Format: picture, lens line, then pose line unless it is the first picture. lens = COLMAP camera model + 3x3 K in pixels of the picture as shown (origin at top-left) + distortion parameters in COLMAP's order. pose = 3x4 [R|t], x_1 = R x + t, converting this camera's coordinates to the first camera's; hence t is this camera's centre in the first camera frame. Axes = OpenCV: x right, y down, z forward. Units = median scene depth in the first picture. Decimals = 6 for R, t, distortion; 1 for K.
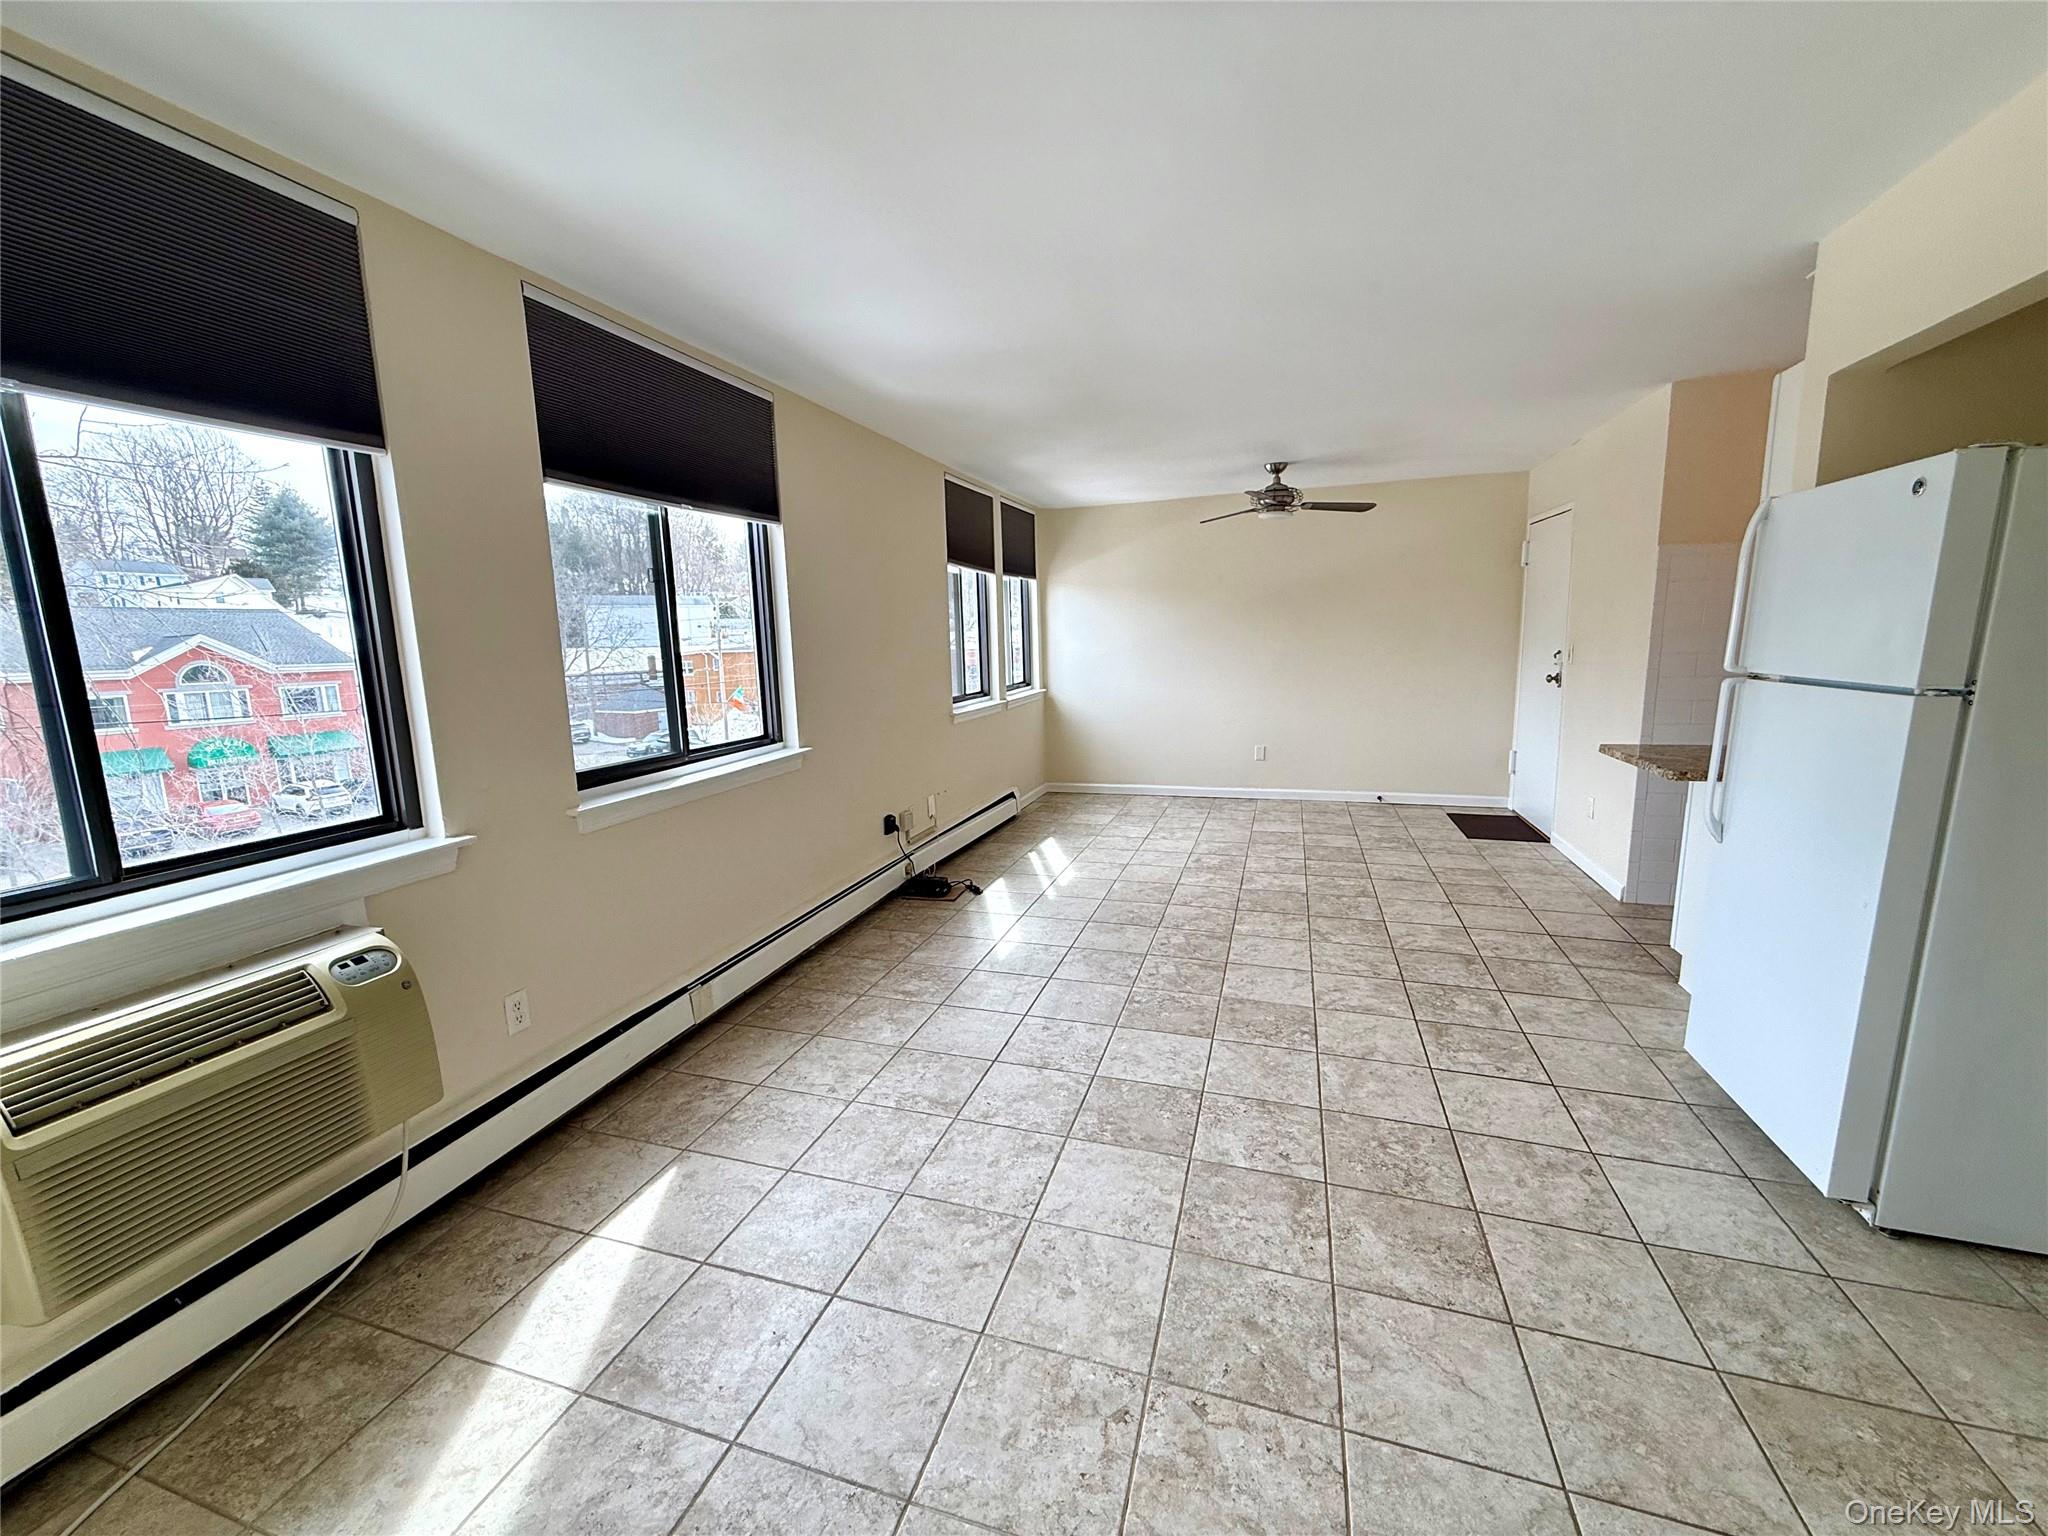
lens RADIAL K [[815.5, 0, 1020.3], [0, 815.5, 772.0], [0, 0, 1]] dist [0.001162, -0.000086]
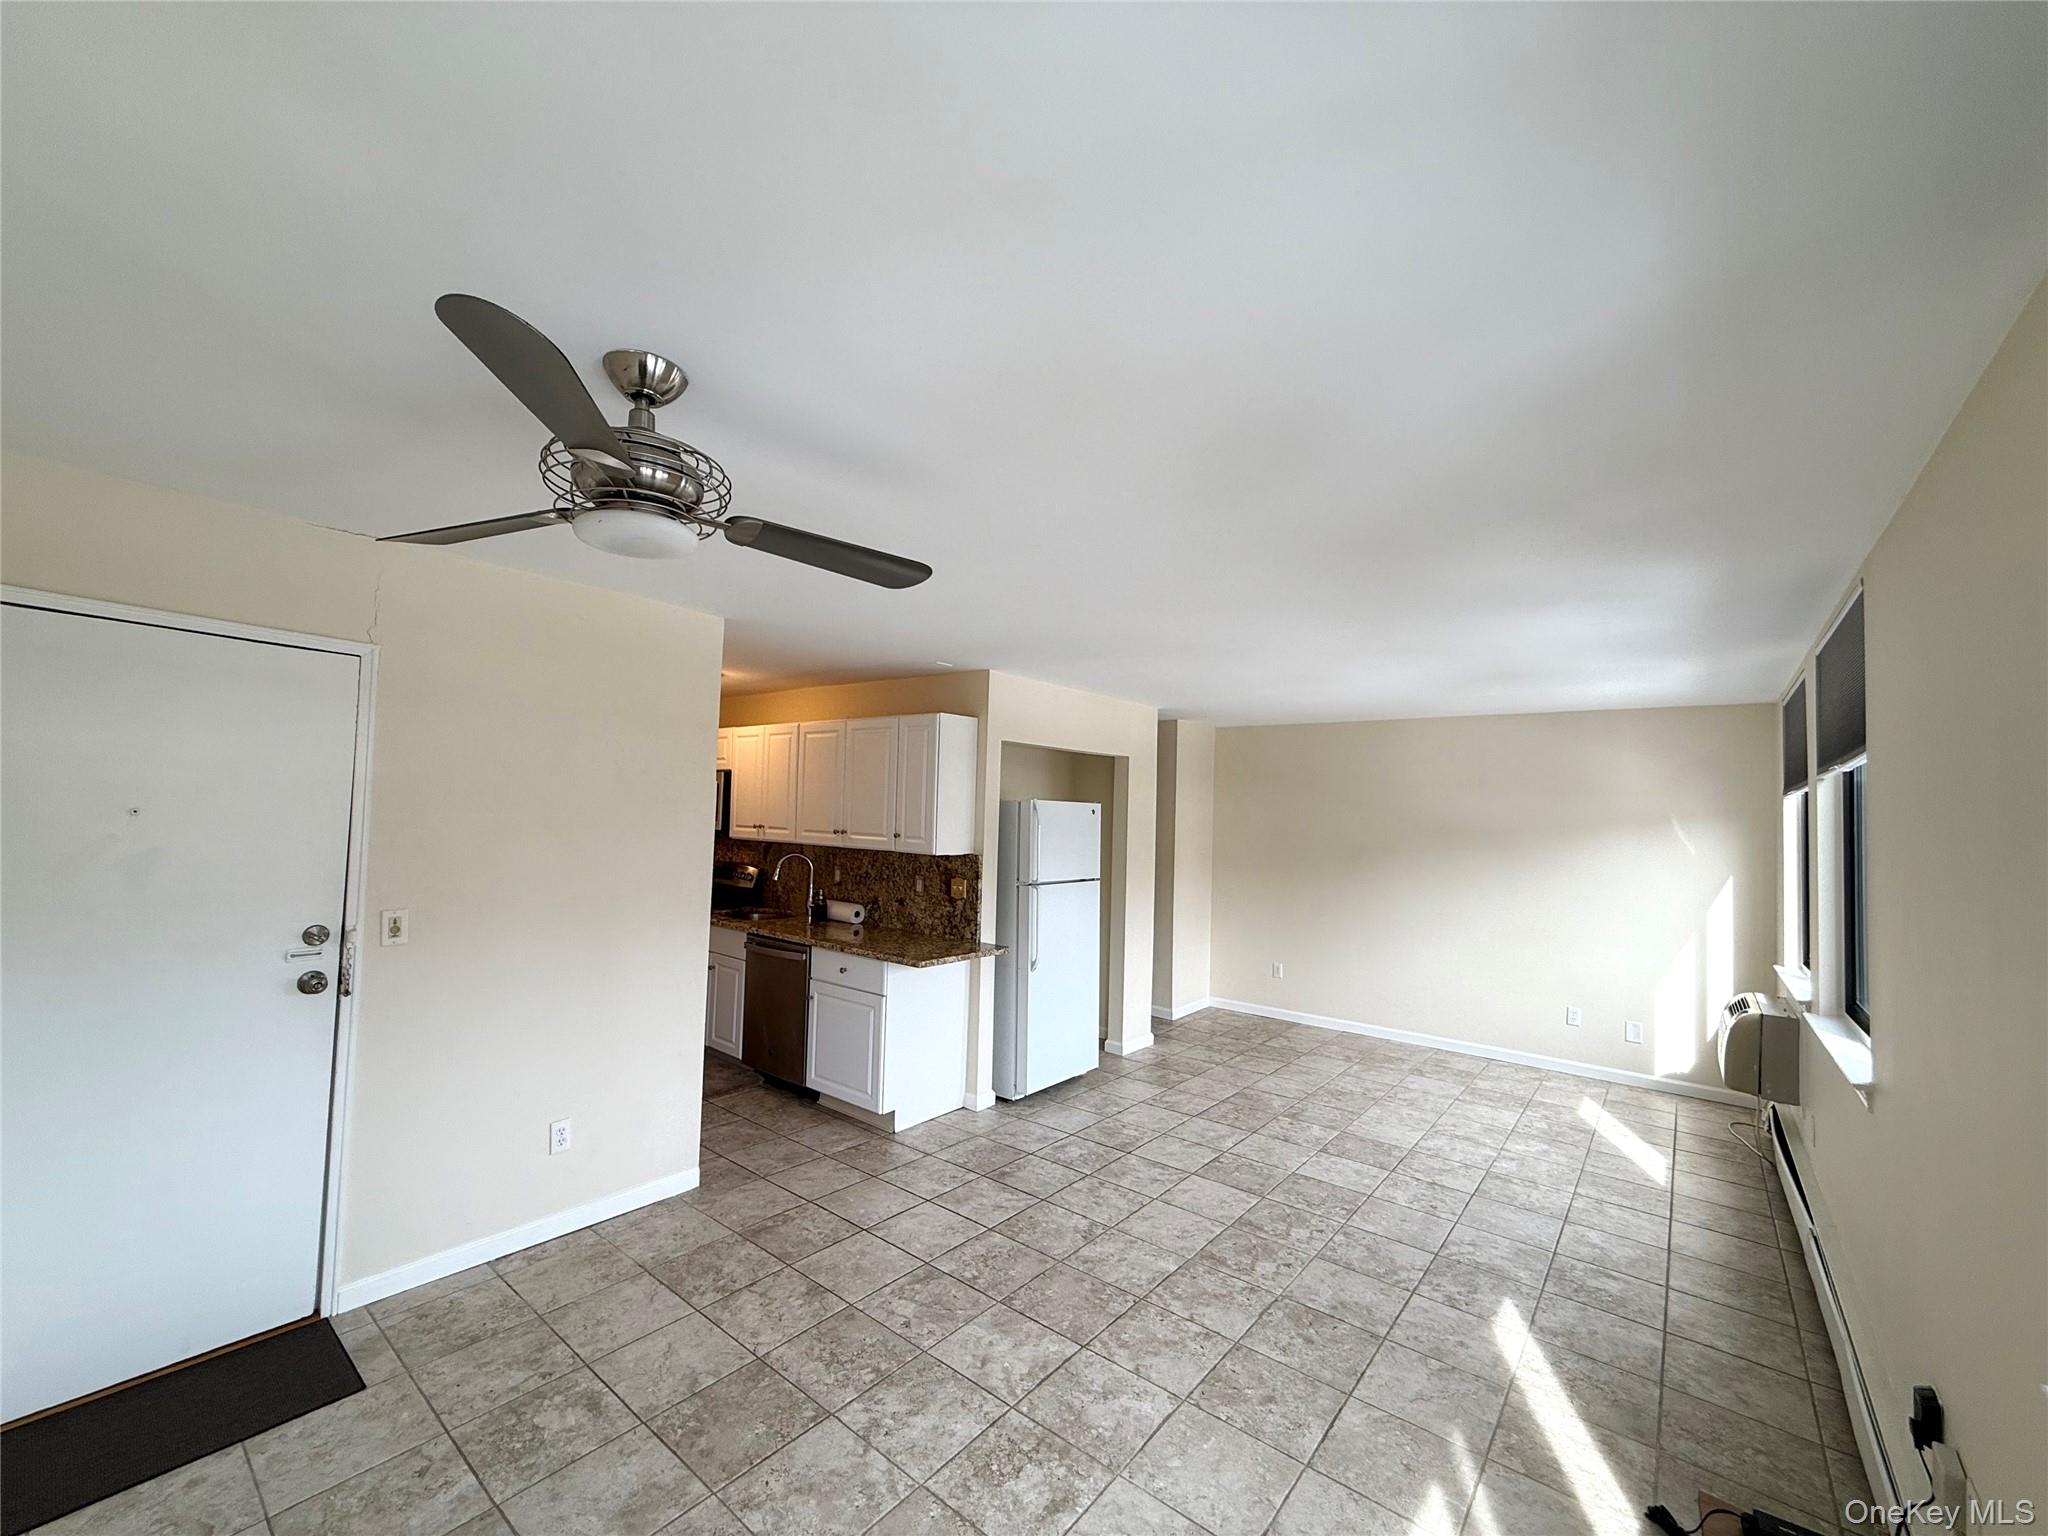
lens RADIAL K [[815.5, 0, 1016.6], [0, 815.5, 766.3], [0, 0, 1]] dist [0.001162, -0.000086]
pose [[-0.930479, 0.018854, 0.365859, 0.152005], [0.053911, 0.994849, 0.085842, -0.466086], [-0.362356, 0.099598, -0.926703, 2.282876]]
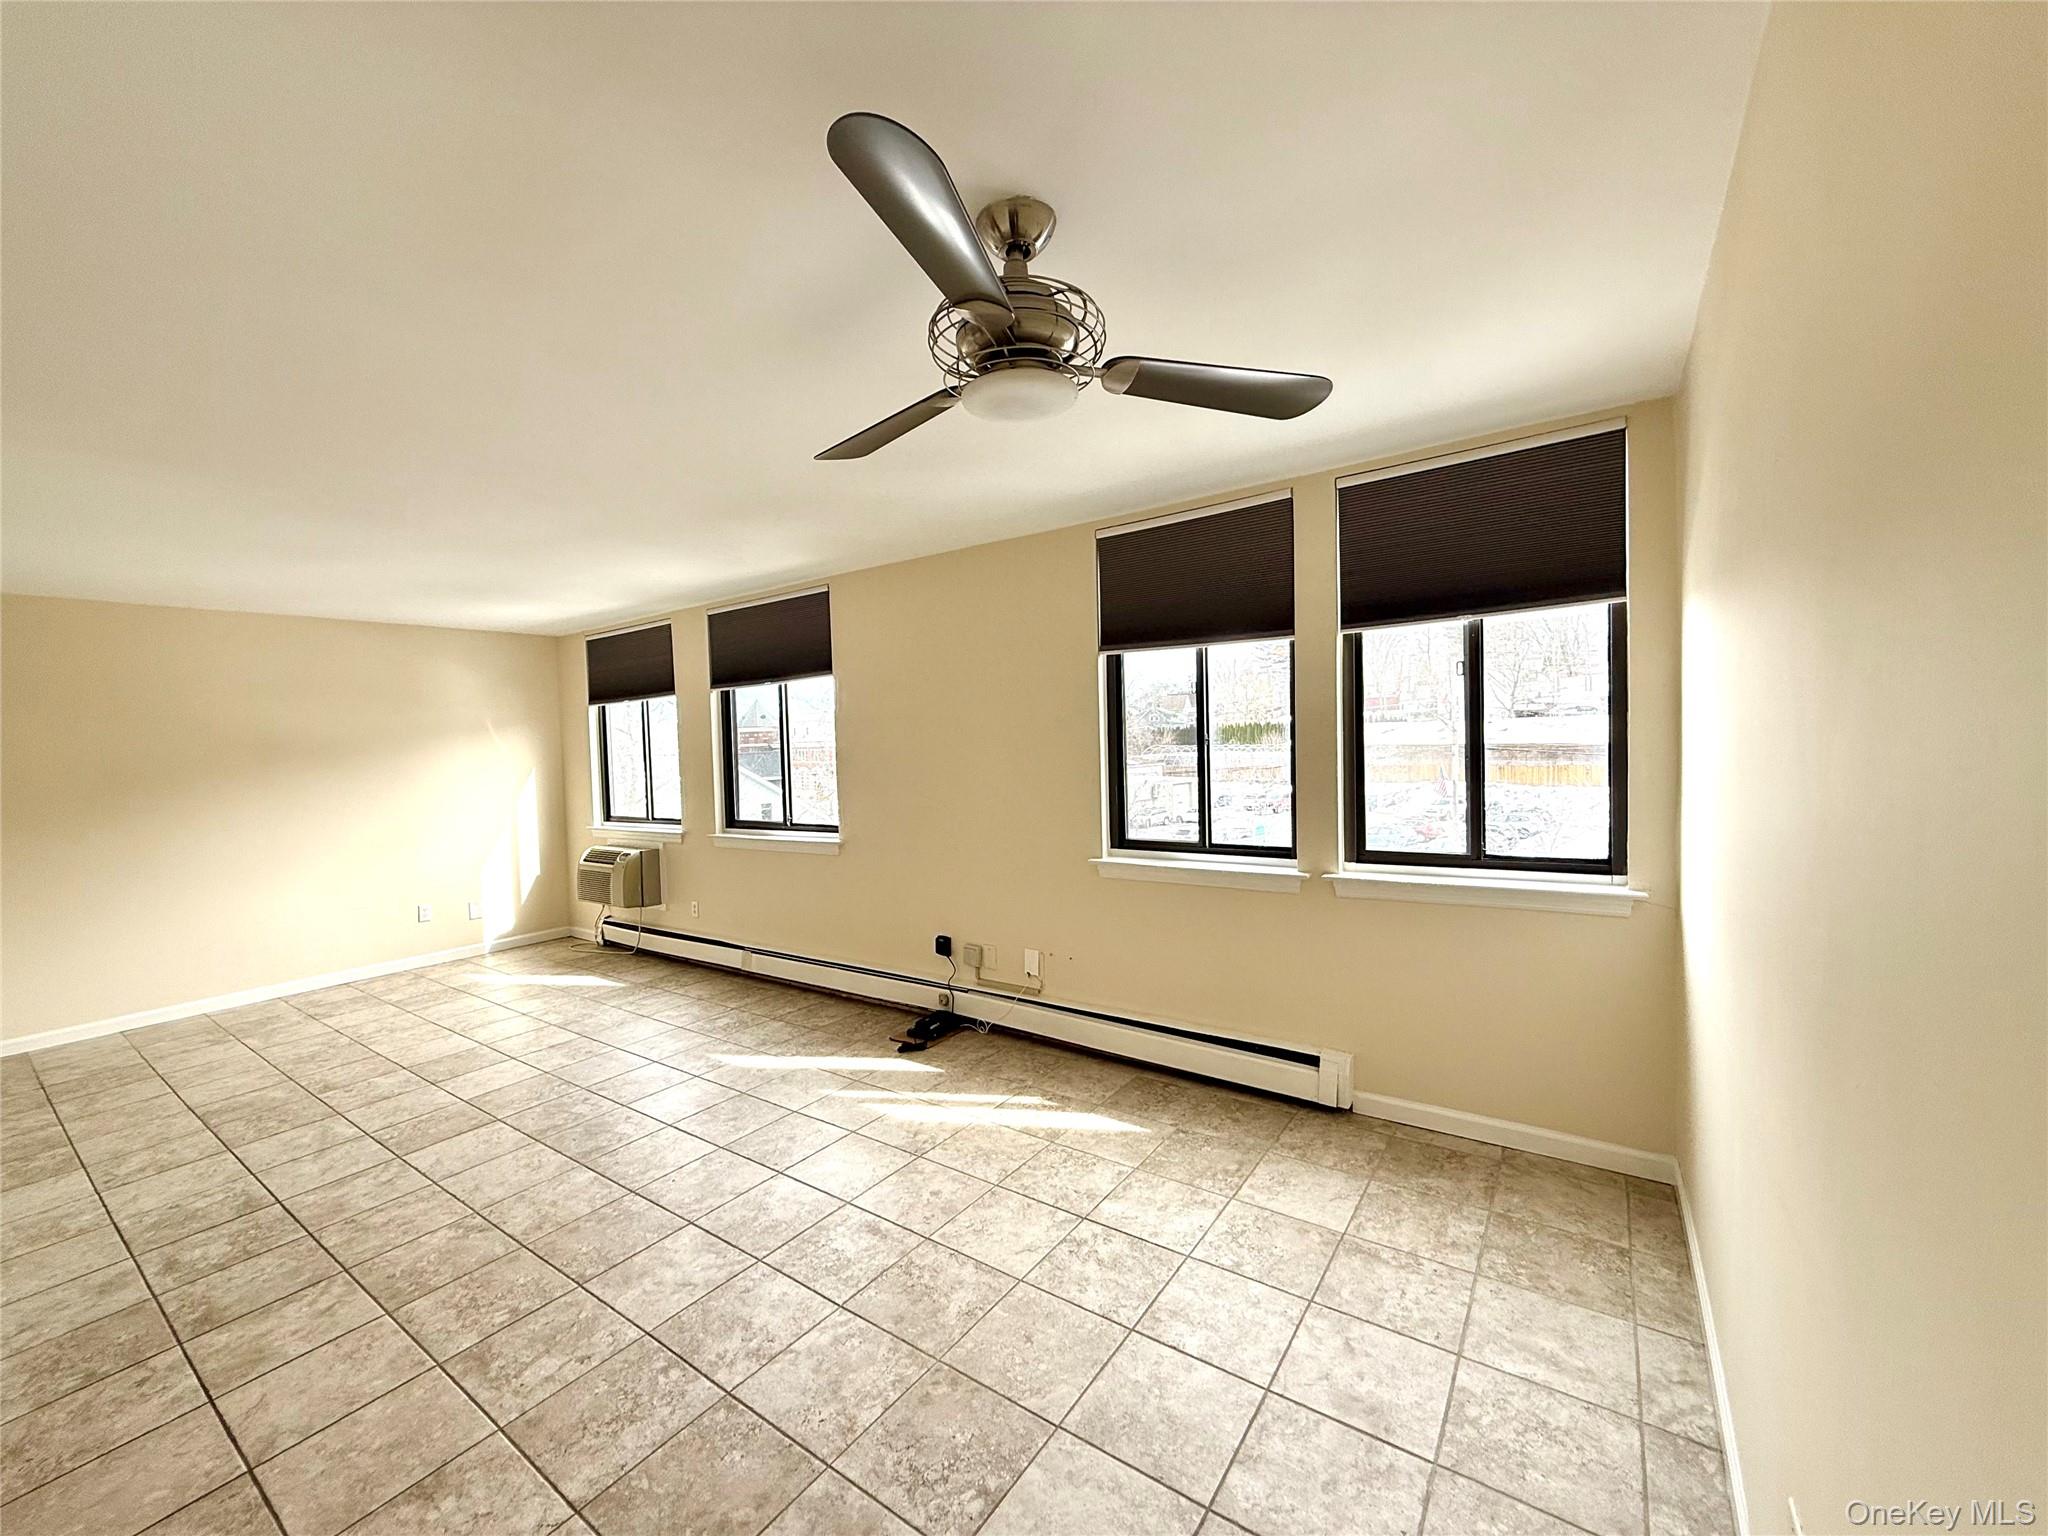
lens RADIAL K [[815.5, 0, 1020.9], [0, 815.5, 771.9], [0, 0, 1]] dist [0.001162, -0.000086]
pose [[-0.298279, 0.078882, -0.951214, 1.104119], [-0.113473, 0.986581, 0.117397, -0.404921], [0.947710, 0.142955, -0.285325, 2.041021]]
